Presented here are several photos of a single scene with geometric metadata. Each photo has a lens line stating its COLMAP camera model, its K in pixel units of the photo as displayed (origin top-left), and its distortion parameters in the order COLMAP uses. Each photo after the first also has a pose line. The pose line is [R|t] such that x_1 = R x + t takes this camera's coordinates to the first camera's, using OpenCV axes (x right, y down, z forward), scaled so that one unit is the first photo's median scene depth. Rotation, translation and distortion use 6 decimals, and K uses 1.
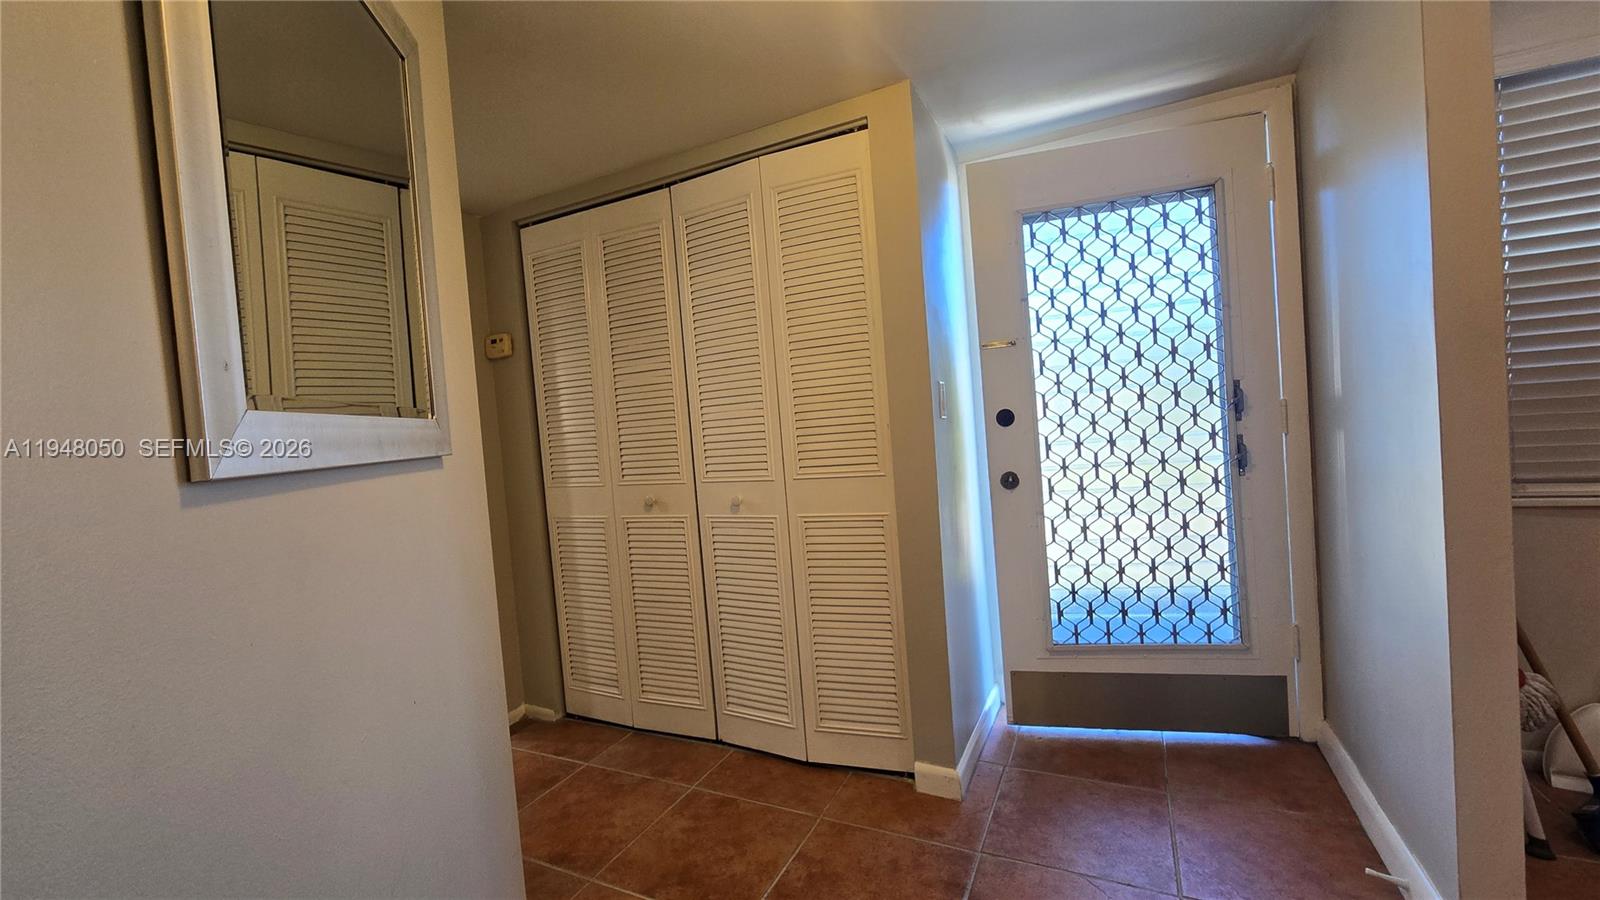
lens RADIAL K [[652.4, 0, 790.4], [0, 652.4, 449.8], [0, 0, 1]] dist [0.000865, -0.000904]
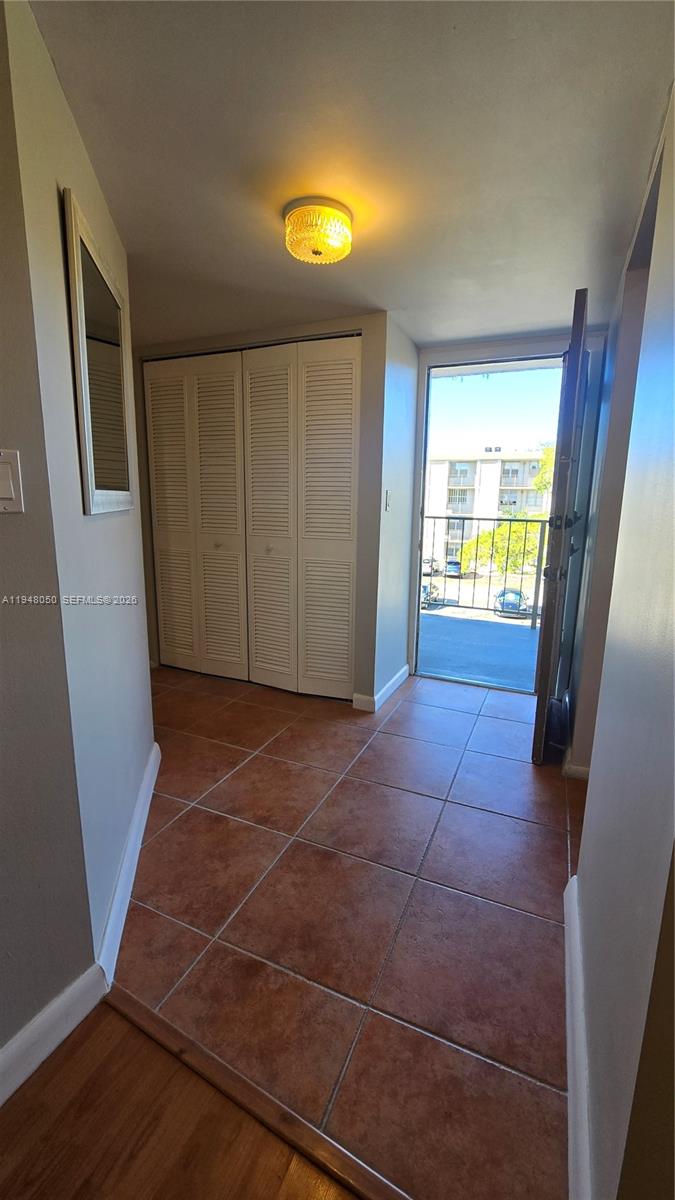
lens RADIAL K [[489.3, 0, 330.3], [0, 489.3, 600.8], [0, 0, 1]] dist [0.000865, -0.000904]
pose [[0.995082, 0.084412, 0.051825, 0.025098], [-0.091669, 0.983013, 0.159006, -0.005060], [-0.037522, -0.162975, 0.985916, -0.324754]]
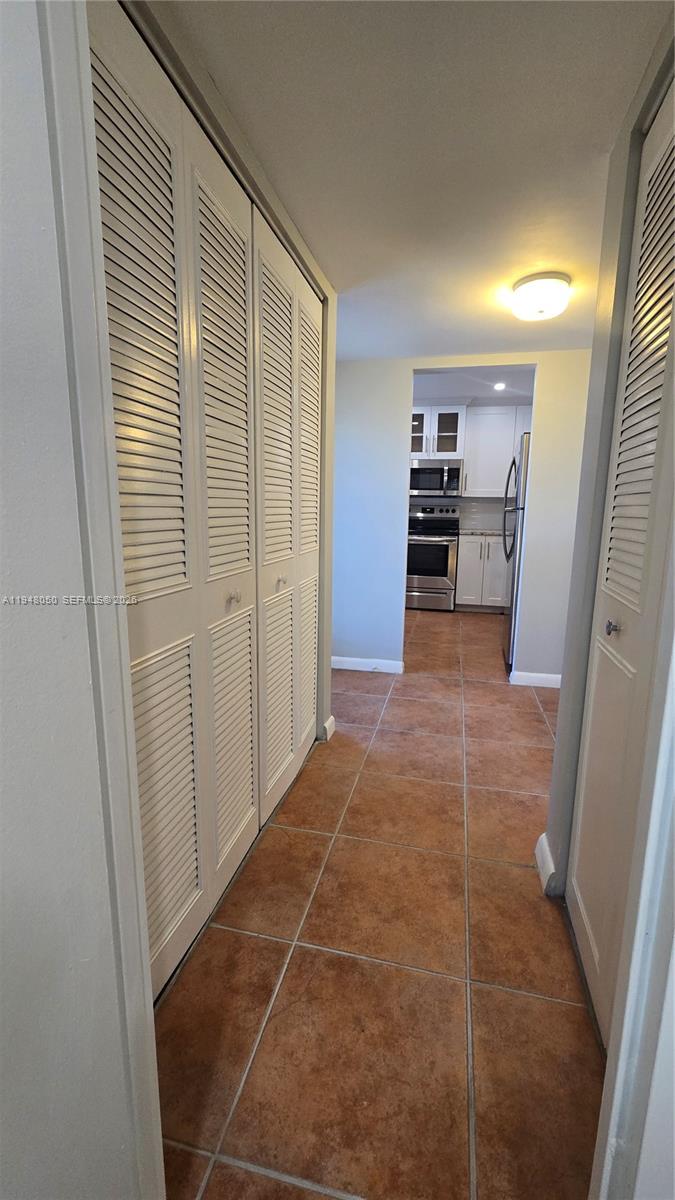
lens RADIAL K [[489.3, 0, 348.4], [0, 489.3, 597.0], [0, 0, 1]] dist [0.000865, -0.000904]
pose [[-0.244368, -0.106817, 0.963781, -0.894310], [0.028781, 0.992677, 0.117318, 0.020945], [-0.969255, 0.056407, -0.239505, 1.133486]]
